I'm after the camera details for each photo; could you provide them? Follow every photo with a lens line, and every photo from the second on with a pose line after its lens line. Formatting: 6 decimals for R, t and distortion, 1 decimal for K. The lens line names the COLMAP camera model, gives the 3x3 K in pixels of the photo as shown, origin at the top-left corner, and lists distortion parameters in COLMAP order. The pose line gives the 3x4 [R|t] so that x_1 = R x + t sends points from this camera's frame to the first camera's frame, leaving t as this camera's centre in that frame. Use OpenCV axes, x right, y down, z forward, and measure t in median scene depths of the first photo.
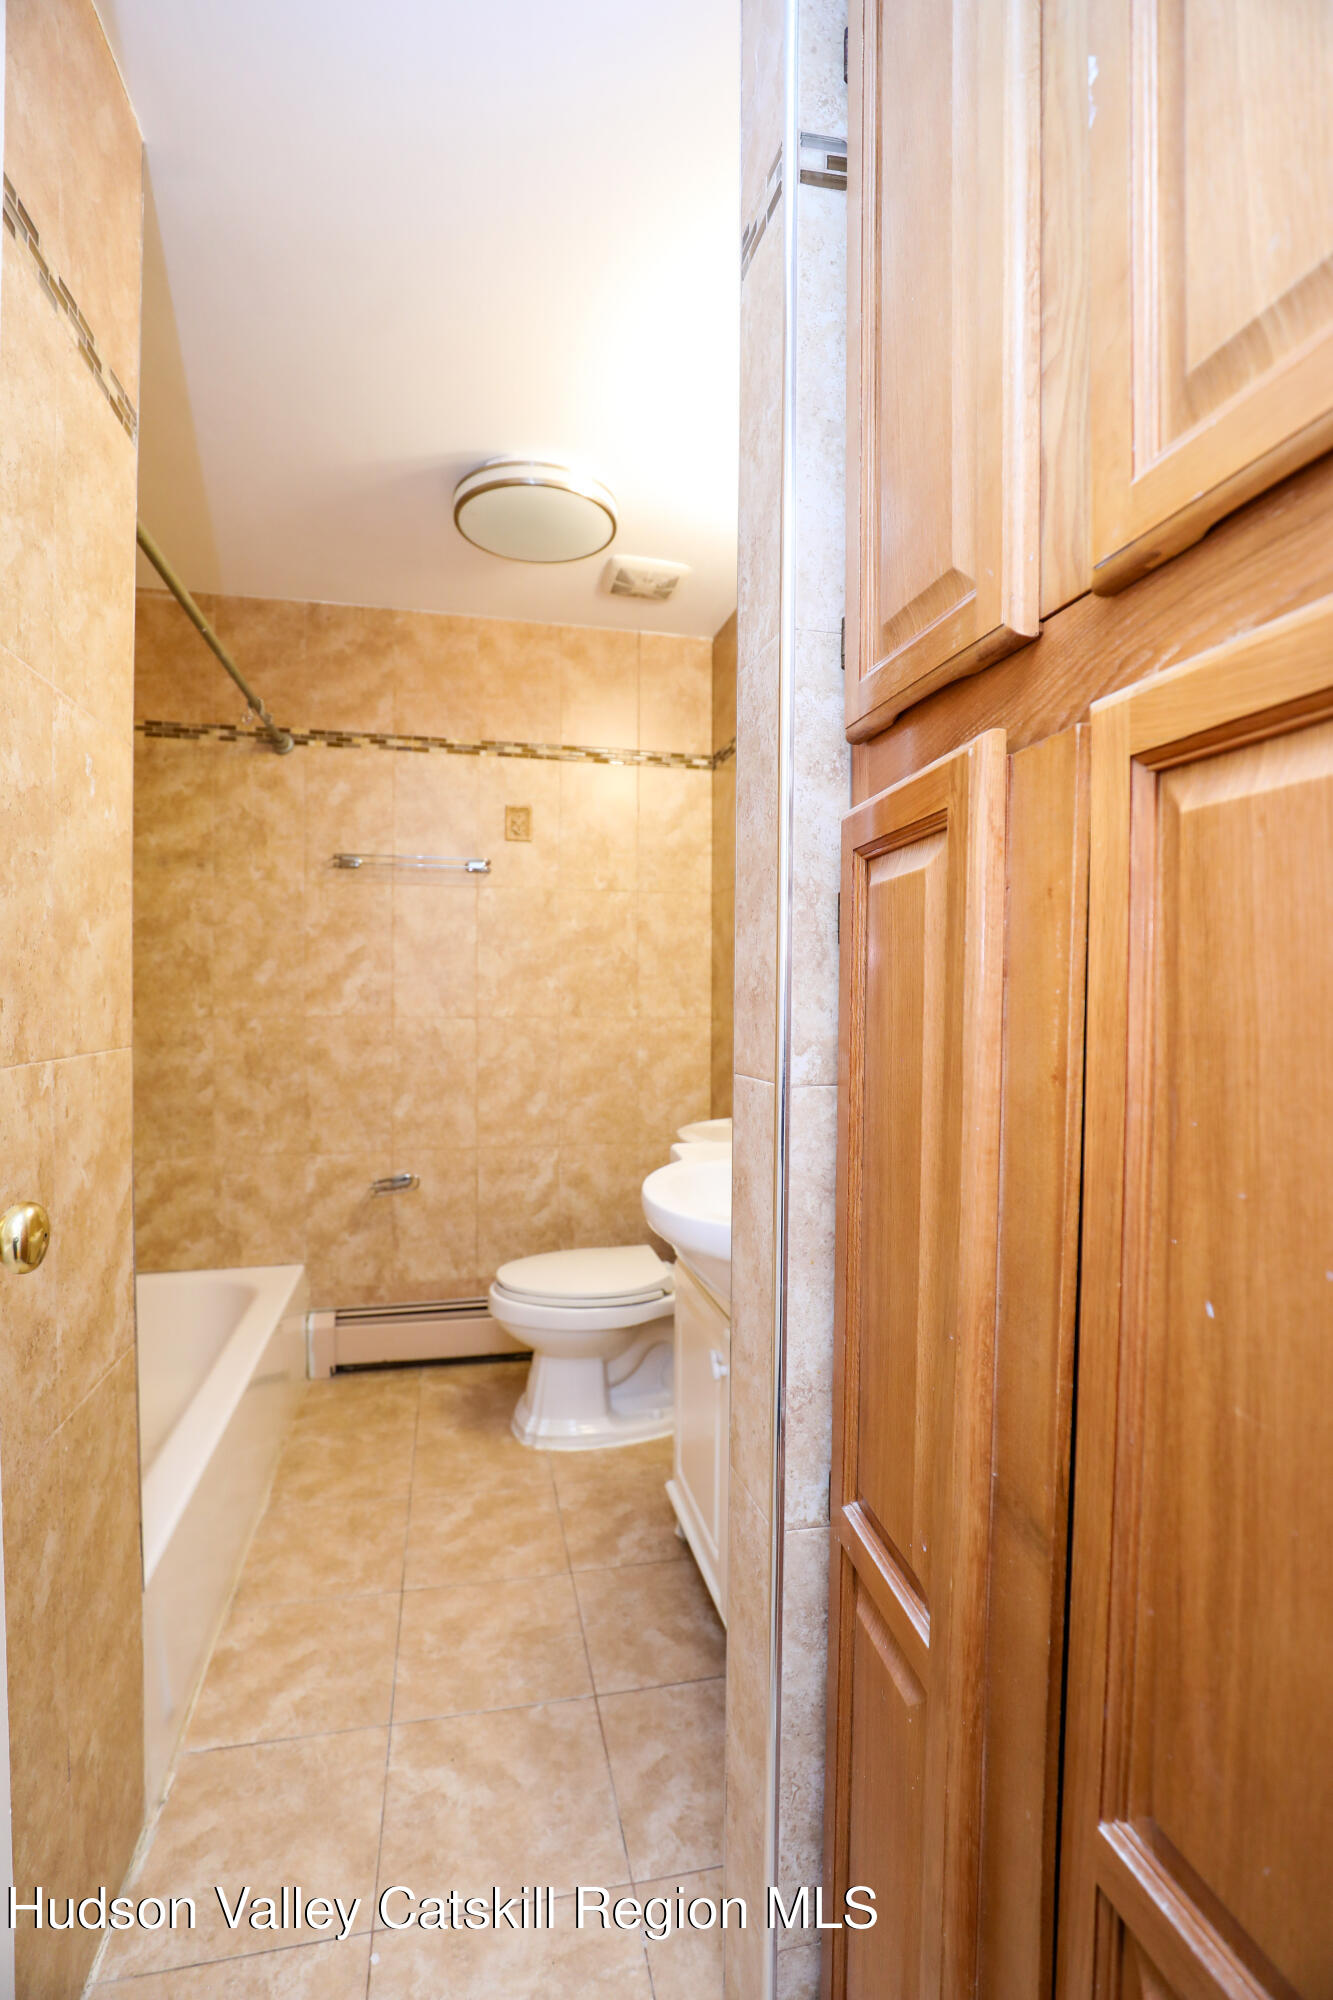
lens RADIAL K [[908.9, 0, 674.5], [0, 908.9, 1001.5], [0, 0, 1]] dist [-0.041845, 0.005932]
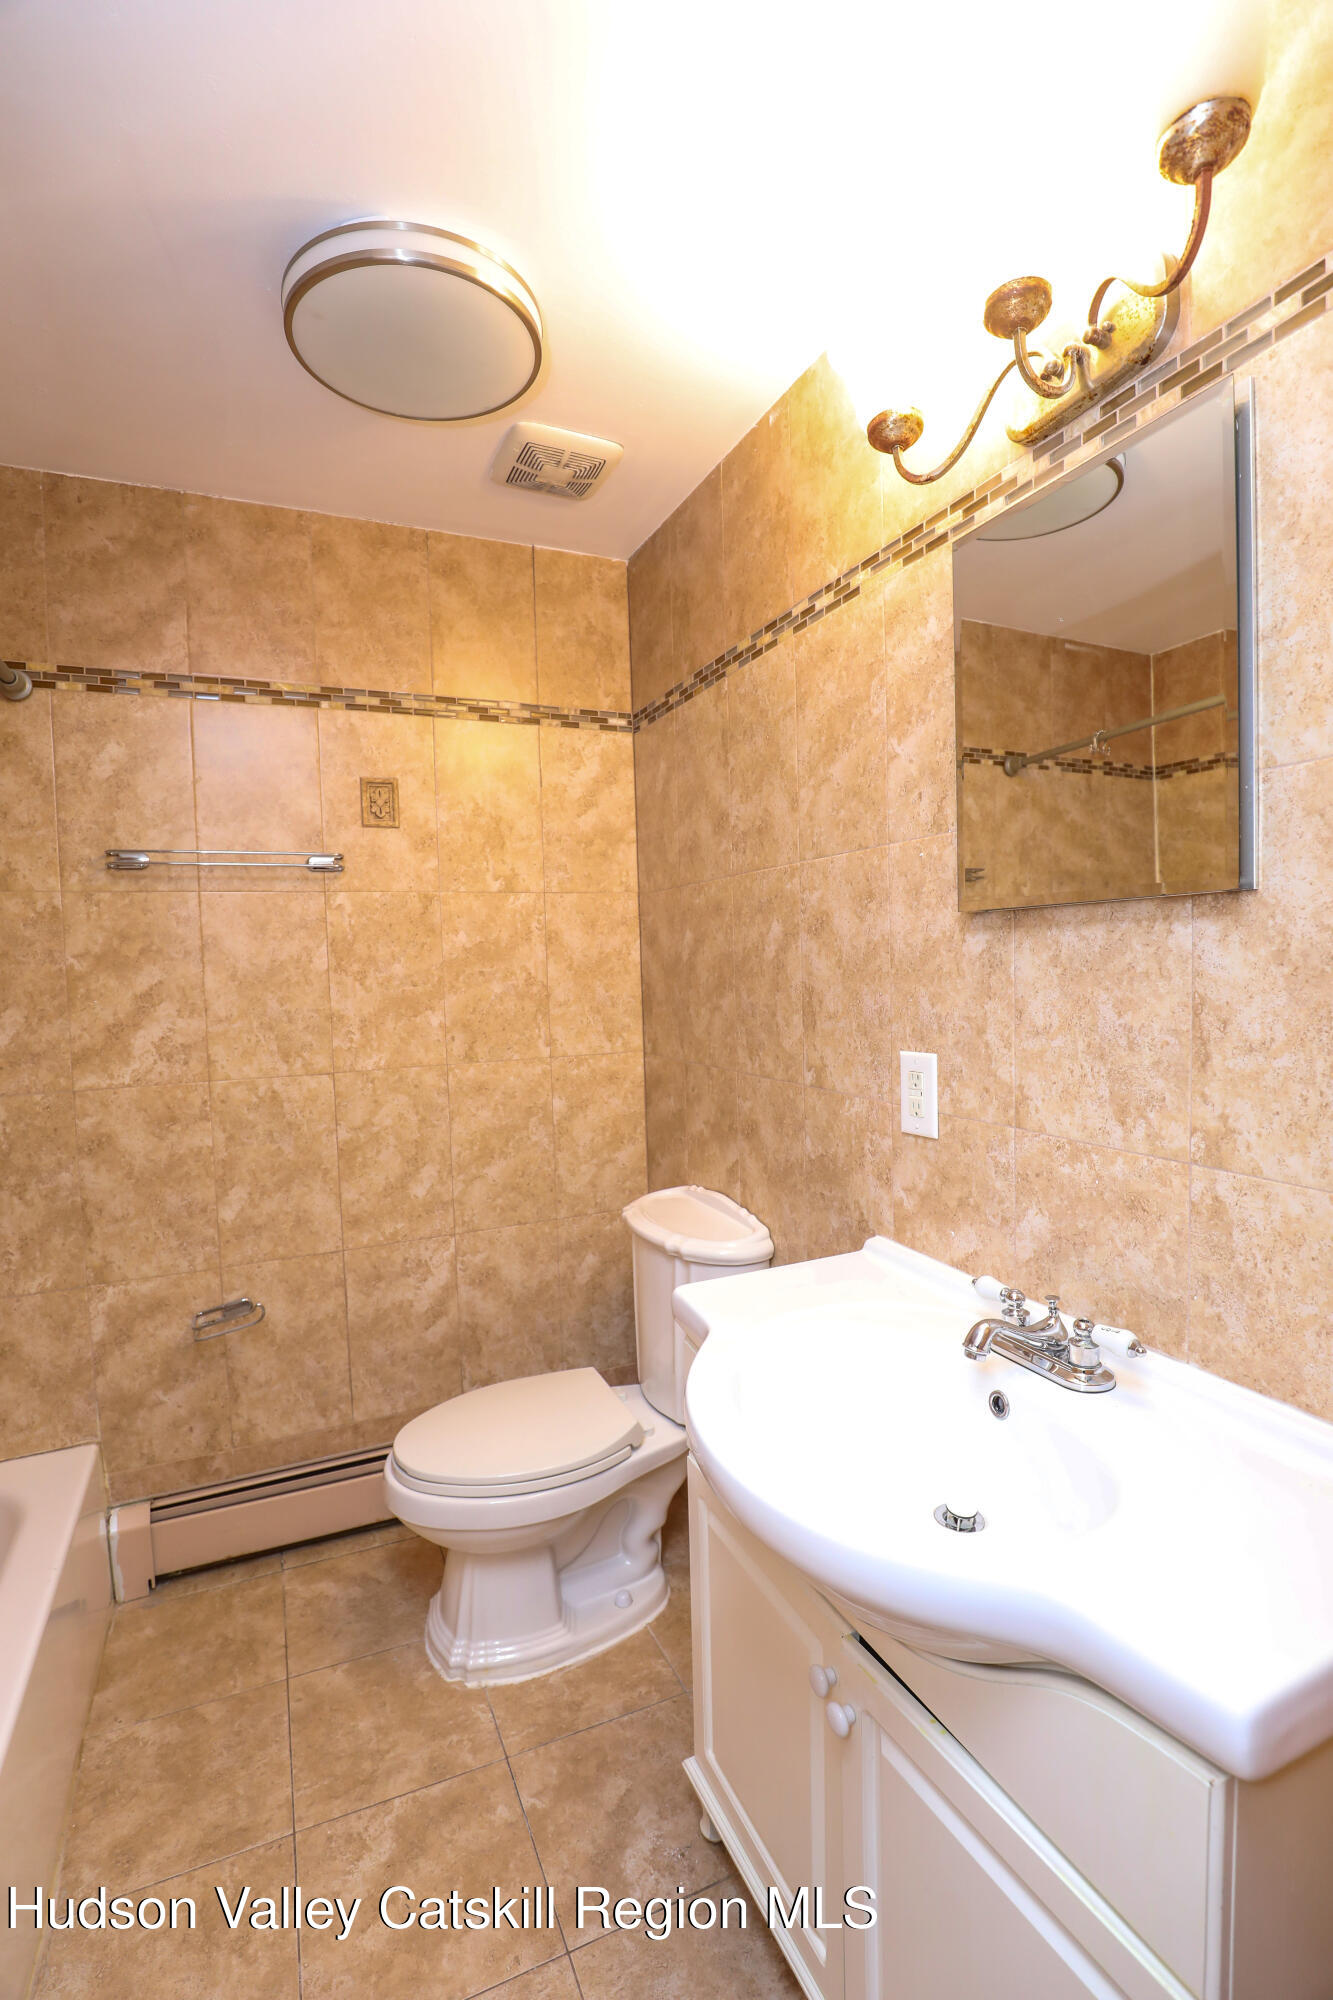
lens RADIAL K [[908.9, 0, 676.8], [0, 908.9, 1004.1], [0, 0, 1]] dist [-0.041845, 0.005932]
pose [[0.980744, -0.042660, 0.190579, -0.085347], [0.036119, 0.998637, 0.037665, -0.055129], [-0.191927, -0.030056, 0.980949, 0.244420]]
